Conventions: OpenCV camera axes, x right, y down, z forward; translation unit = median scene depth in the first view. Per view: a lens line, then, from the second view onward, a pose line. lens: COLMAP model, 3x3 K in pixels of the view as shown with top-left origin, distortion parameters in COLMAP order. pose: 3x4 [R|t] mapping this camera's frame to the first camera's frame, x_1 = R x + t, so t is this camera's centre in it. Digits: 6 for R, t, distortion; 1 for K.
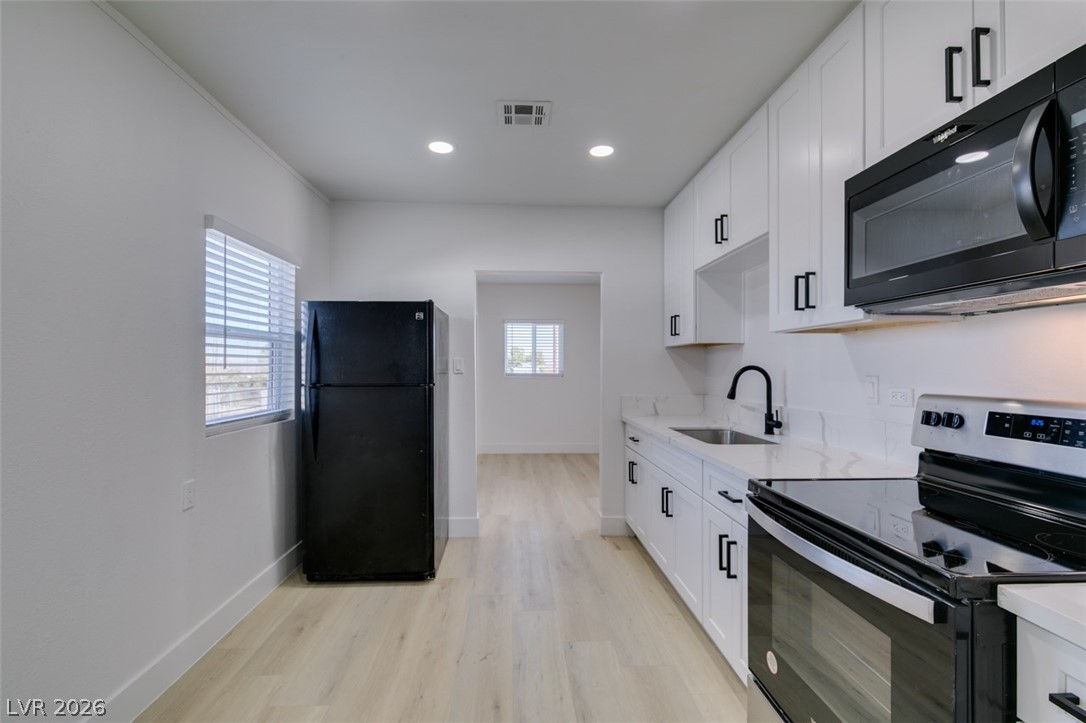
lens RADIAL K [[494.3, 0, 530.5], [0, 494.3, 366.0], [0, 0, 1]] dist [0.002478, 0.000416]
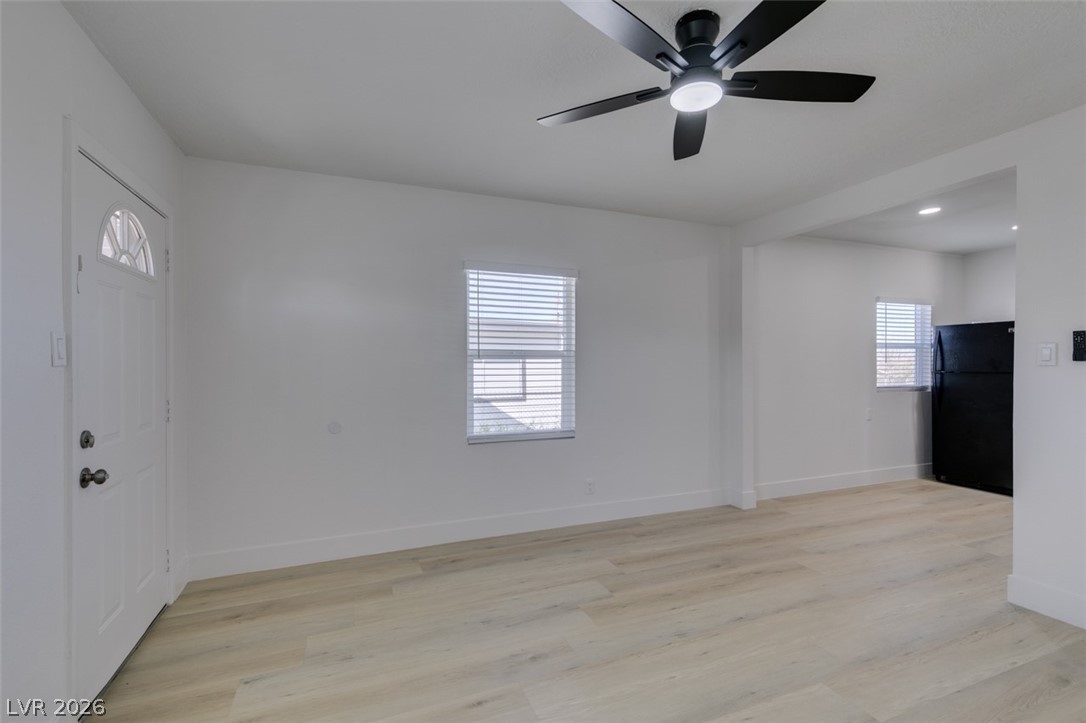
lens RADIAL K [[486.4, 0, 542.6], [0, 486.4, 364.4], [0, 0, 1]] dist [0.003895, -0.000523]
pose [[0.338890, 0.001944, -0.940824, 0.763027], [0.003087, 0.999990, 0.003178, 0.001283], [0.940821, -0.003982, 0.338880, -0.989423]]
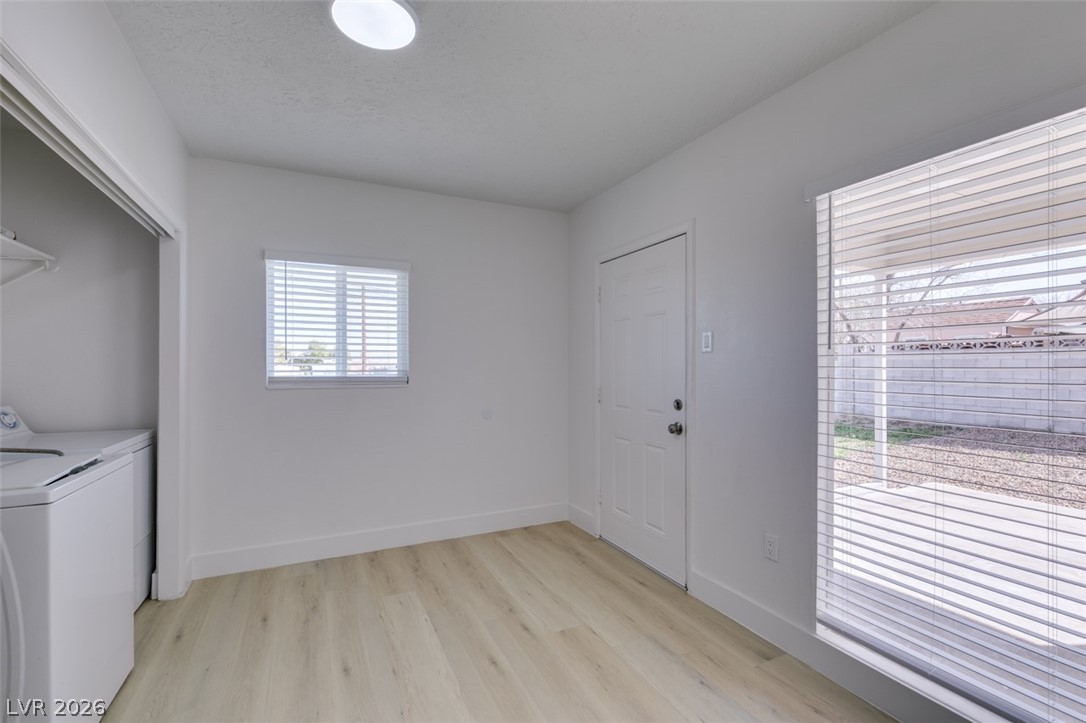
lens RADIAL K [[483.7, 0, 541.9], [0, 483.7, 365.4], [0, 0, 1]] dist [0.001906, 0.000622]
pose [[0.919540, -0.002583, 0.392988, 0.004920], [0.000906, 0.999990, 0.004453, 0.009439], [-0.392996, -0.003738, 0.919533, 1.371741]]
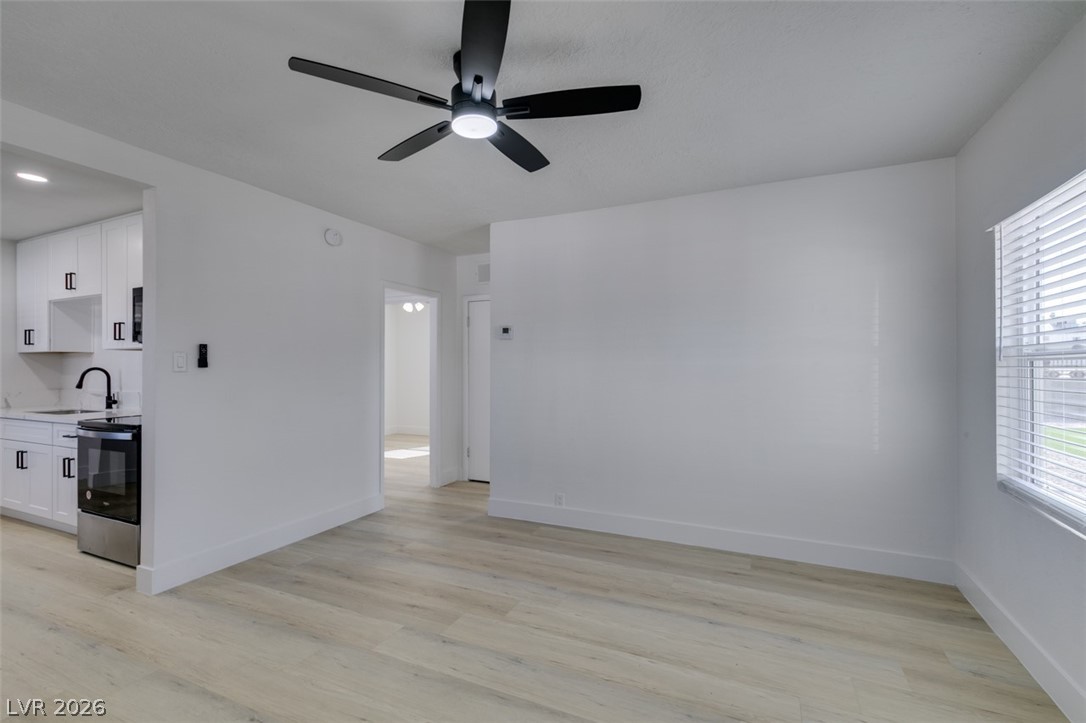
lens RADIAL K [[483.7, 0, 541.9], [0, 483.7, 365.4], [0, 0, 1]] dist [0.001906, 0.000622]
pose [[0.453285, -0.000524, 0.891366, -0.294714], [0.002996, 0.999995, -0.000936, -0.001411], [-0.891361, 0.003095, 0.453284, -0.985458]]
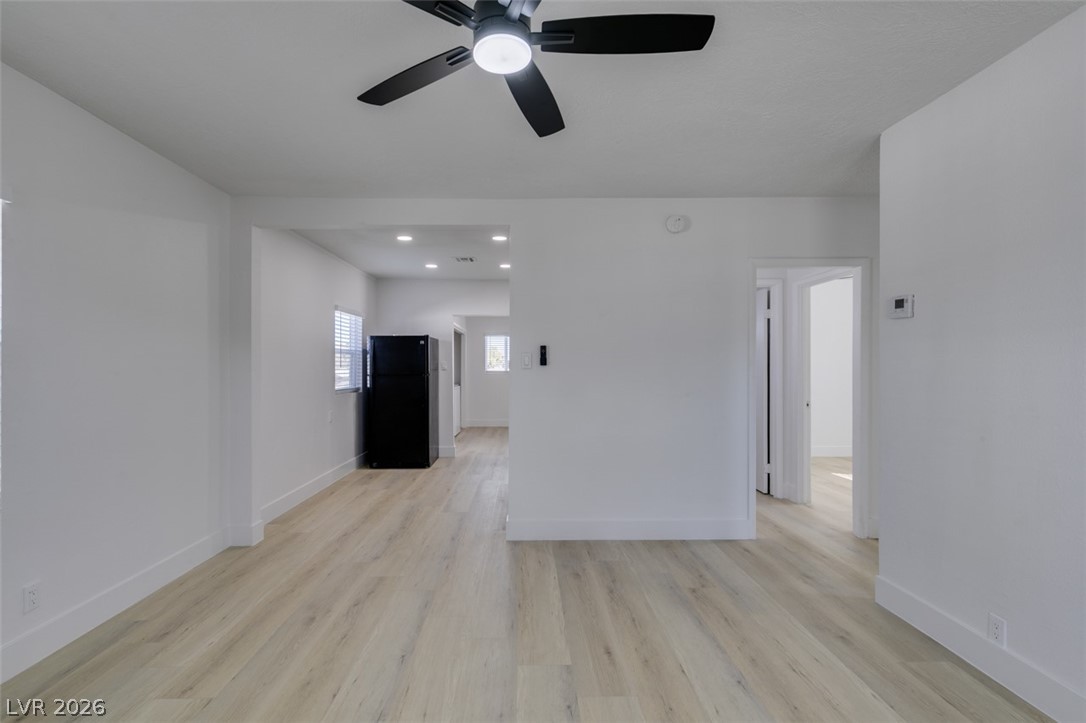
lens RADIAL K [[494.3, 0, 530.5], [0, 494.3, 366.0], [0, 0, 1]] dist [0.002478, 0.000416]
pose [[0.999694, -0.001349, -0.024704, 0.298273], [0.001317, 0.999998, -0.001316, 0.003849], [0.024706, 0.001283, 0.999694, -1.129697]]
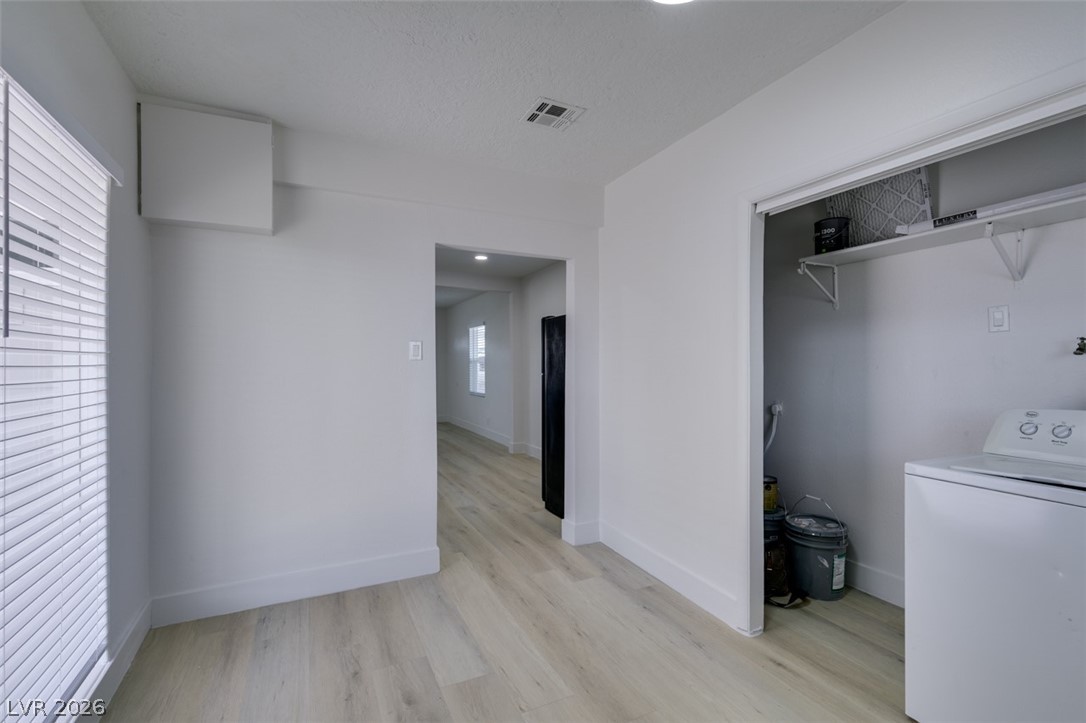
lens RADIAL K [[494.3, 0, 530.5], [0, 494.3, 366.0], [0, 0, 1]] dist [0.002478, 0.000416]
pose [[-0.927522, -0.001177, -0.373767, 0.402881], [-0.001428, 0.999999, 0.000395, 0.013247], [0.373766, 0.000900, -0.927522, 2.425313]]
